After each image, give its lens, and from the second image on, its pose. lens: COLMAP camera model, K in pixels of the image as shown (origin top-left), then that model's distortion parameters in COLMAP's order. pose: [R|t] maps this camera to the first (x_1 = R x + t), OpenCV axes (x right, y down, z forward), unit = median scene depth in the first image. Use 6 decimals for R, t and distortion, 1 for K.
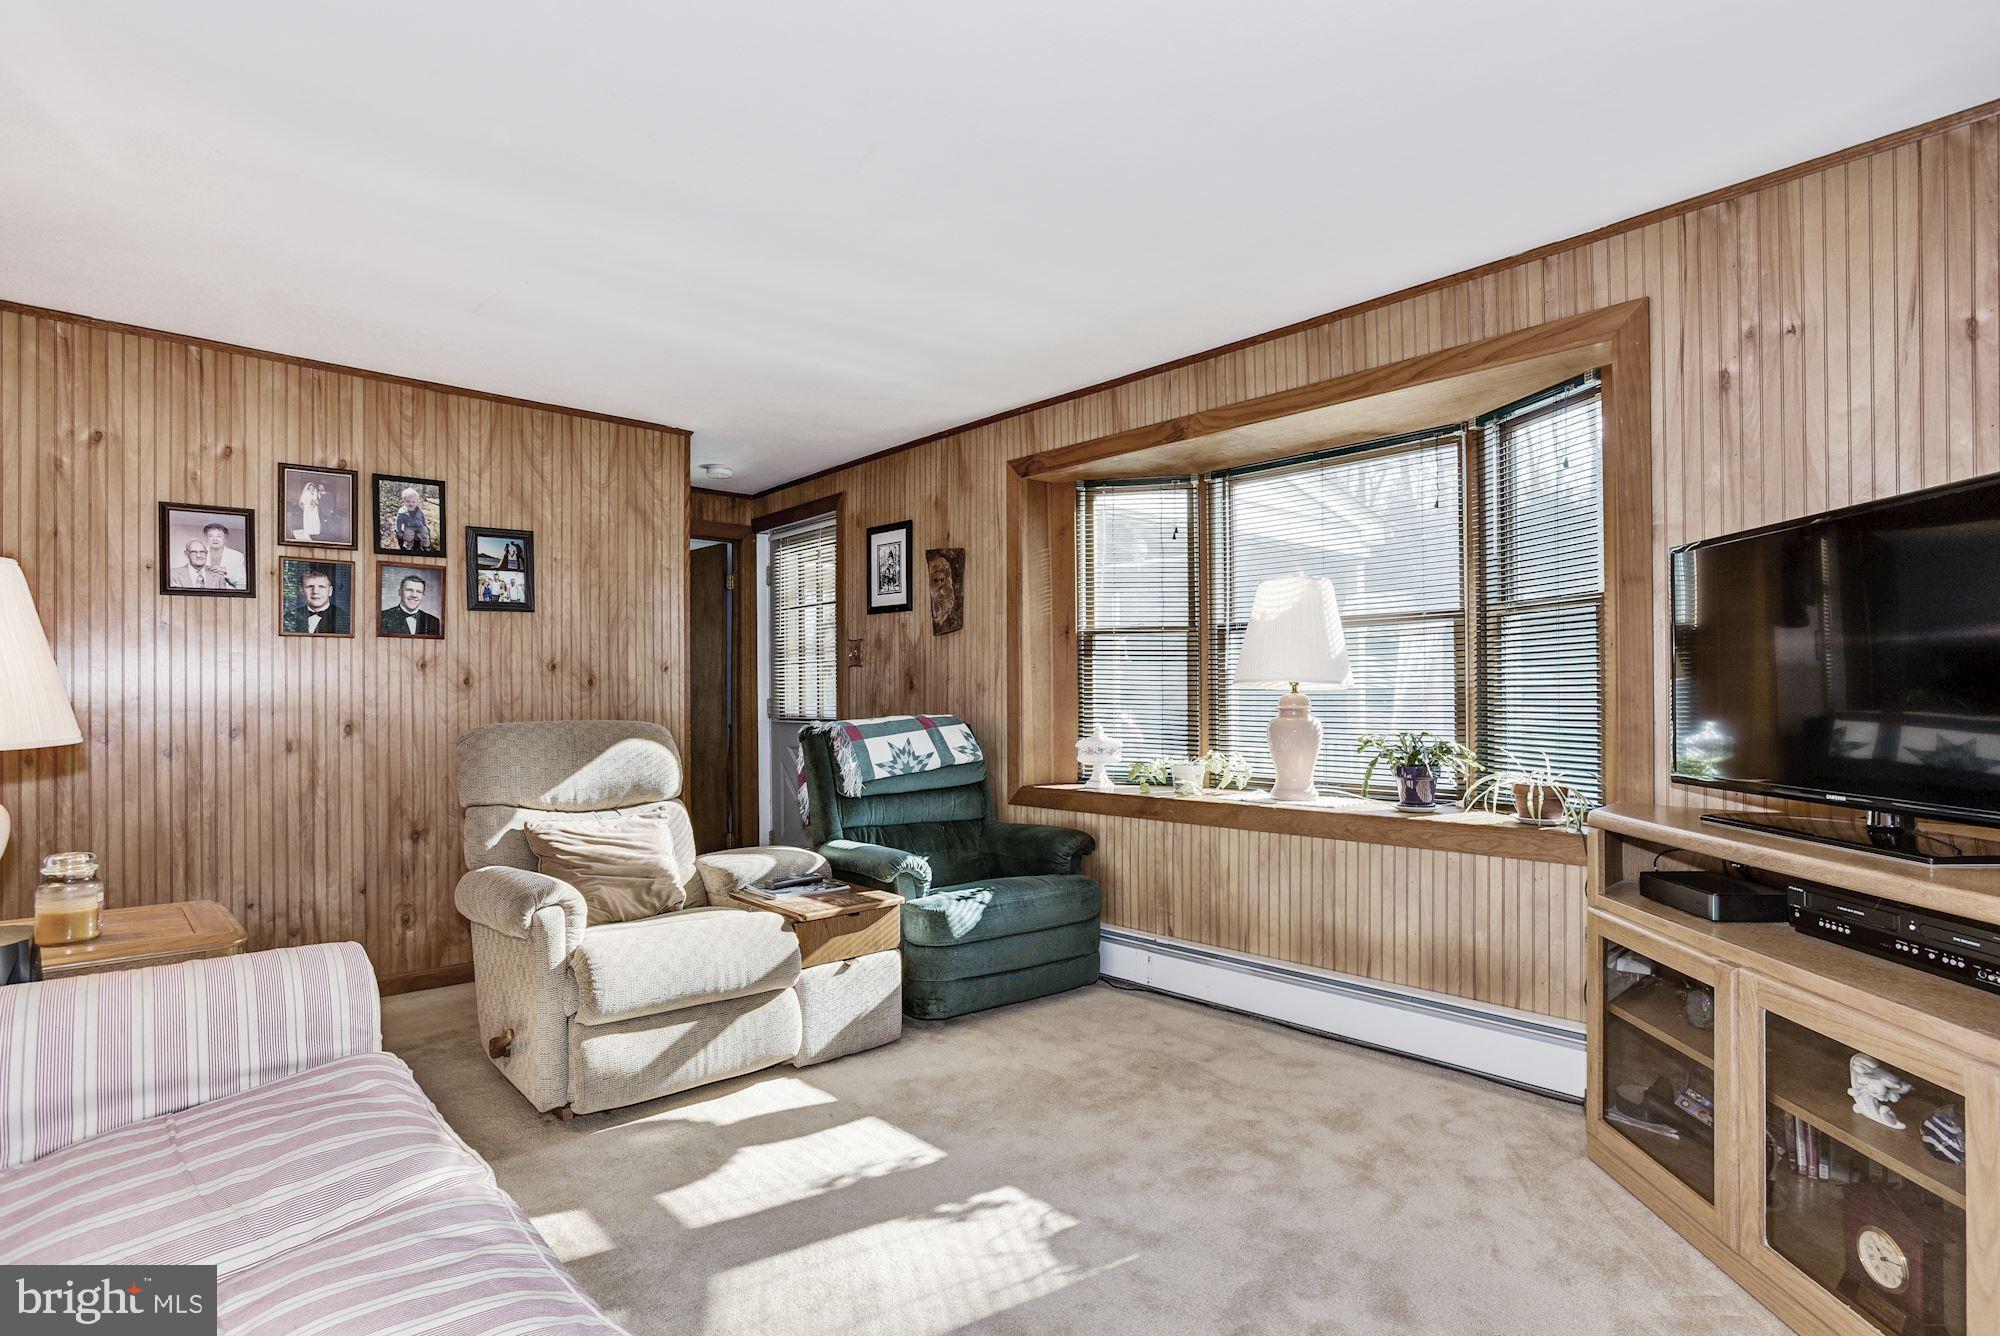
lens RADIAL K [[998.4, 0, 999.6], [0, 998.4, 678.5], [0, 0, 1]] dist [-0.056739, 0.033662]
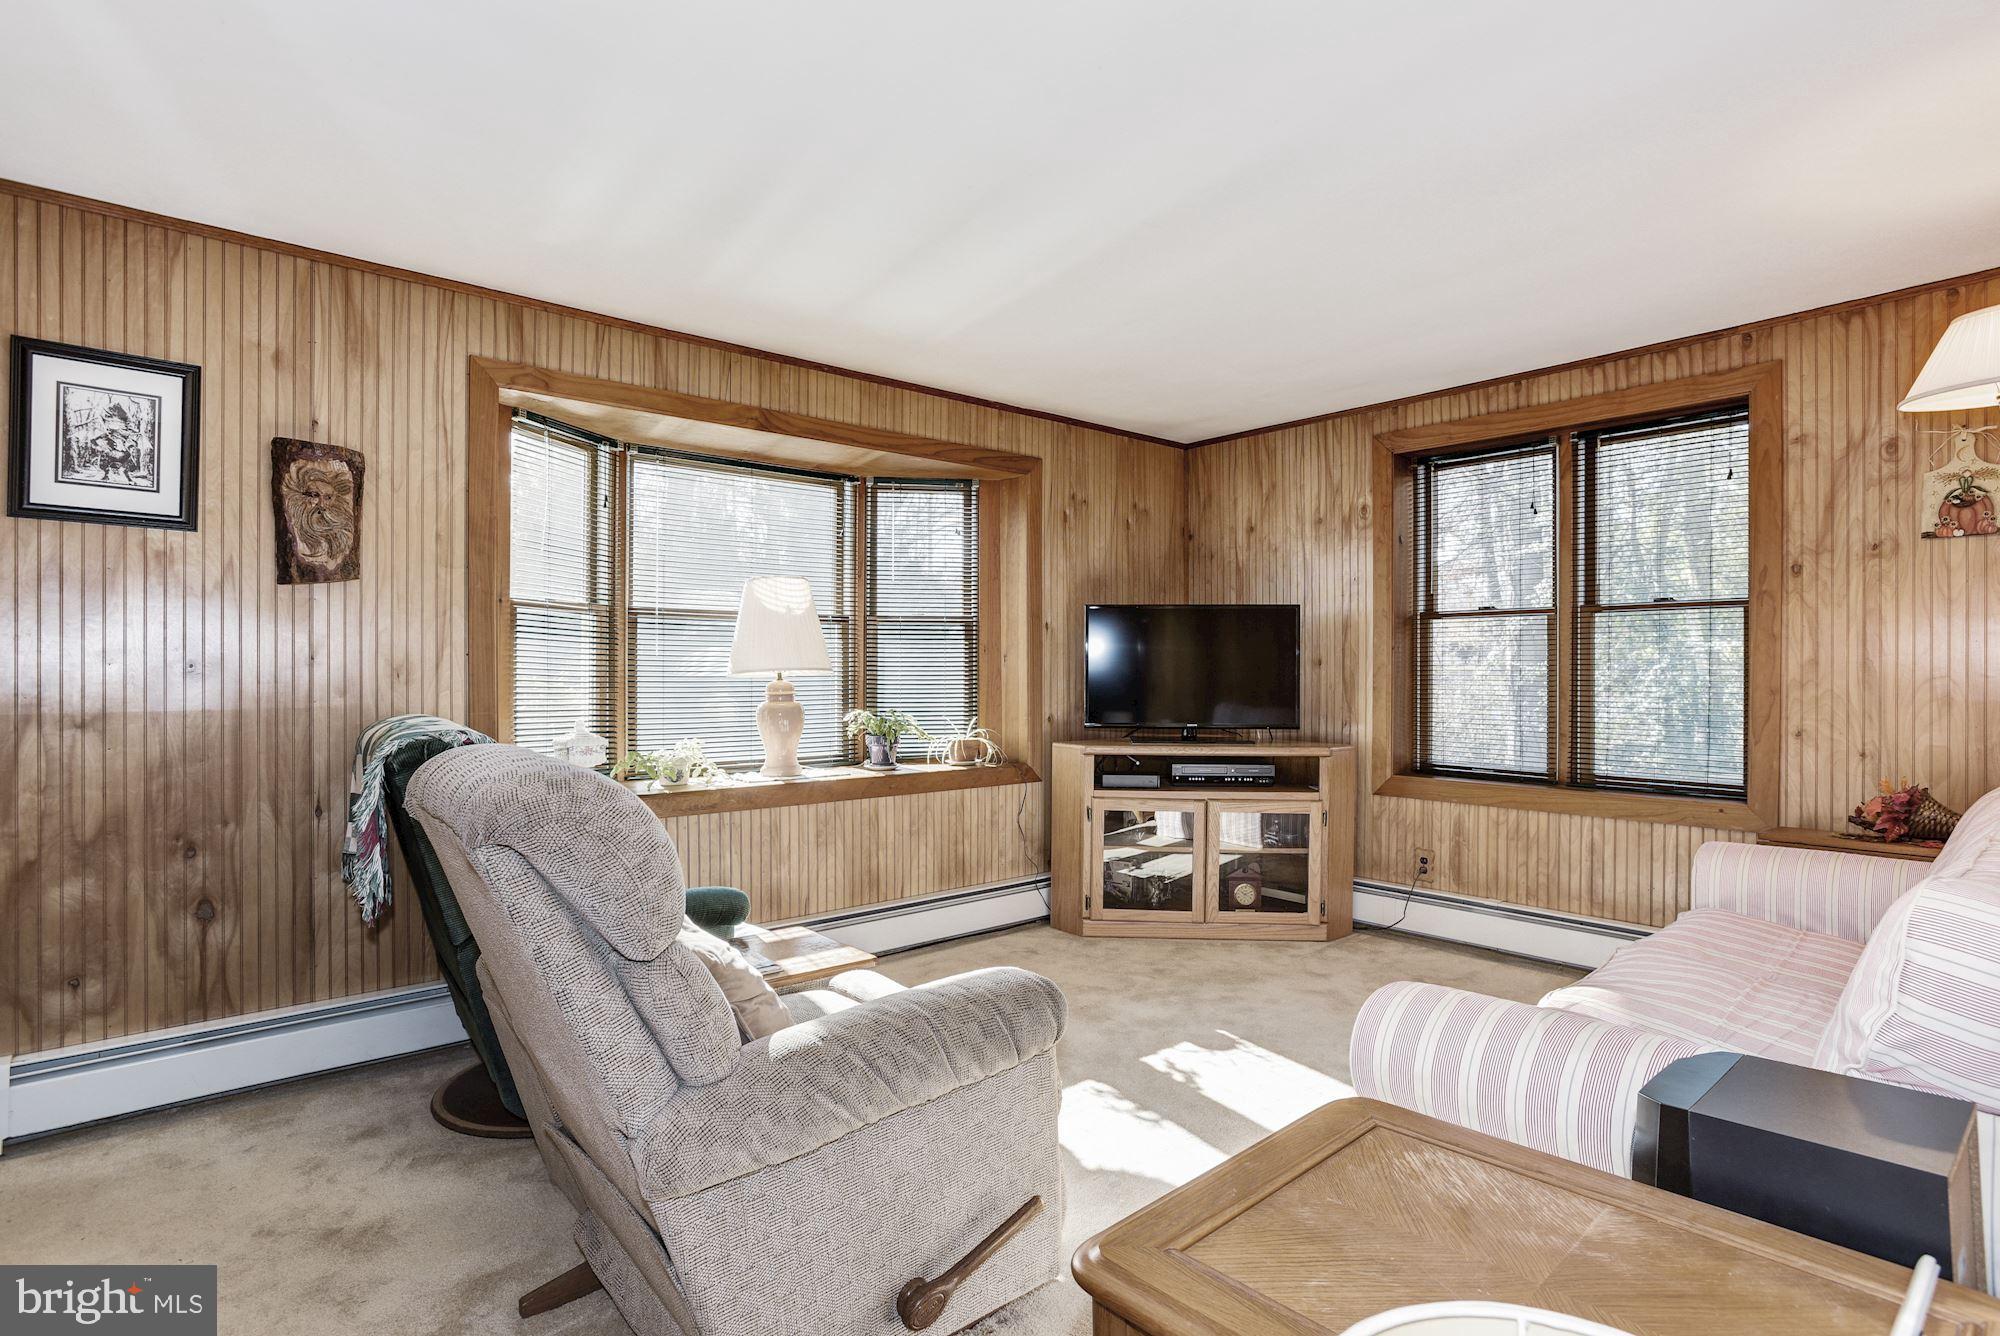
lens RADIAL K [[998.4, 0, 999.6], [0, 998.4, 678.5], [0, 0, 1]] dist [-0.056739, 0.033662]
pose [[0.029549, -0.000481, 0.999563, -0.774234], [-0.014954, 0.999888, 0.000923, 0.007115], [-0.999451, -0.014975, 0.029539, 0.683746]]
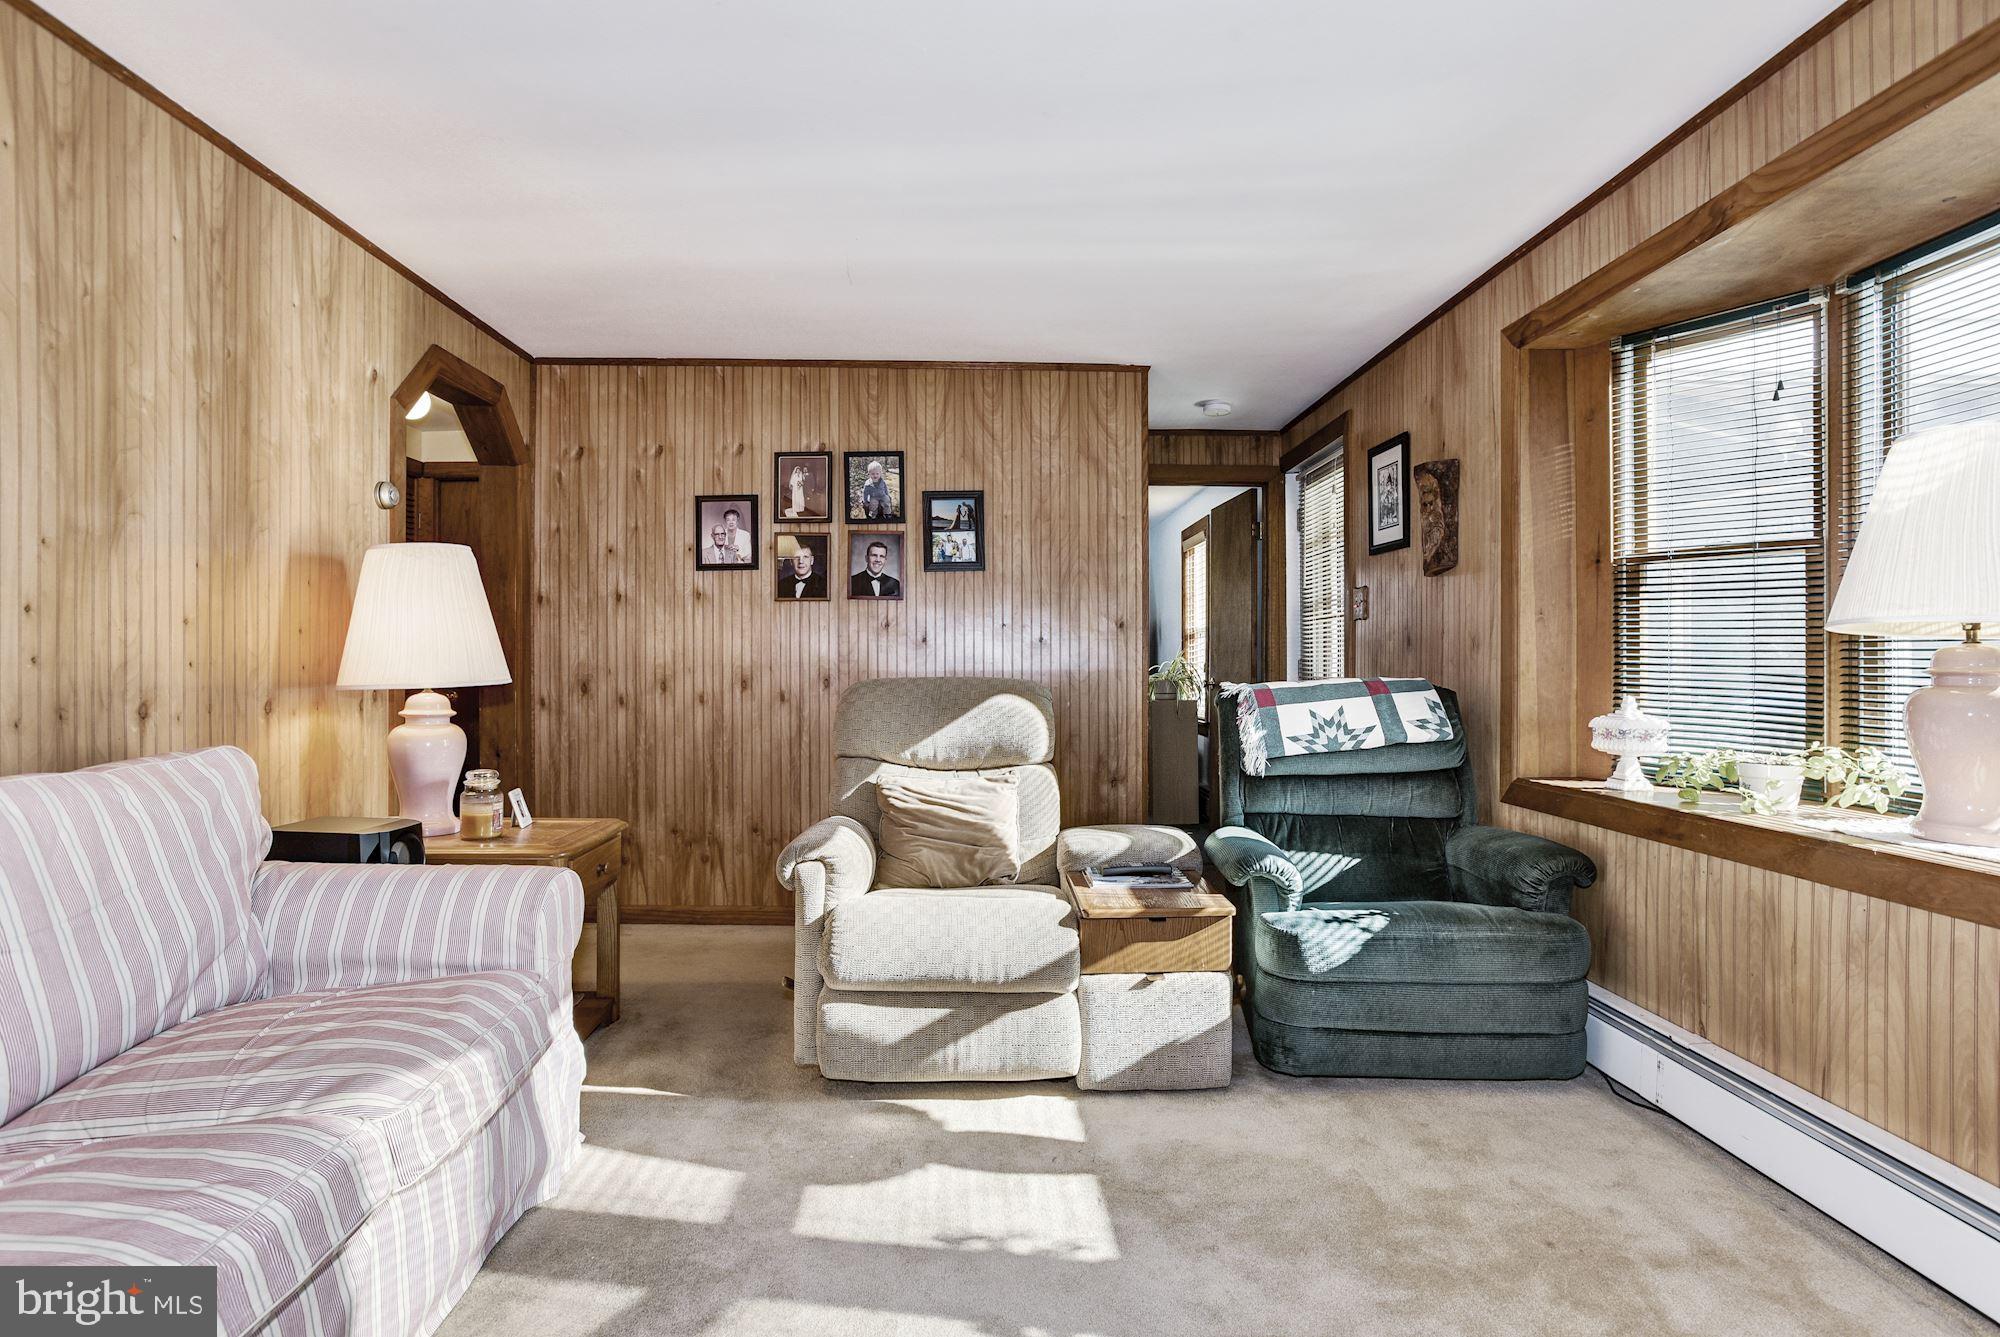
lens RADIAL K [[1011.0, 0, 999.6], [0, 1011.0, 663.8], [0, 0, 1]] dist [-0.063443, 0.034807]
pose [[0.761681, 0.005224, -0.647931, 0.228360], [0.007045, 0.999842, 0.016343, 0.012294], [0.647914, -0.017013, 0.761524, 0.241007]]
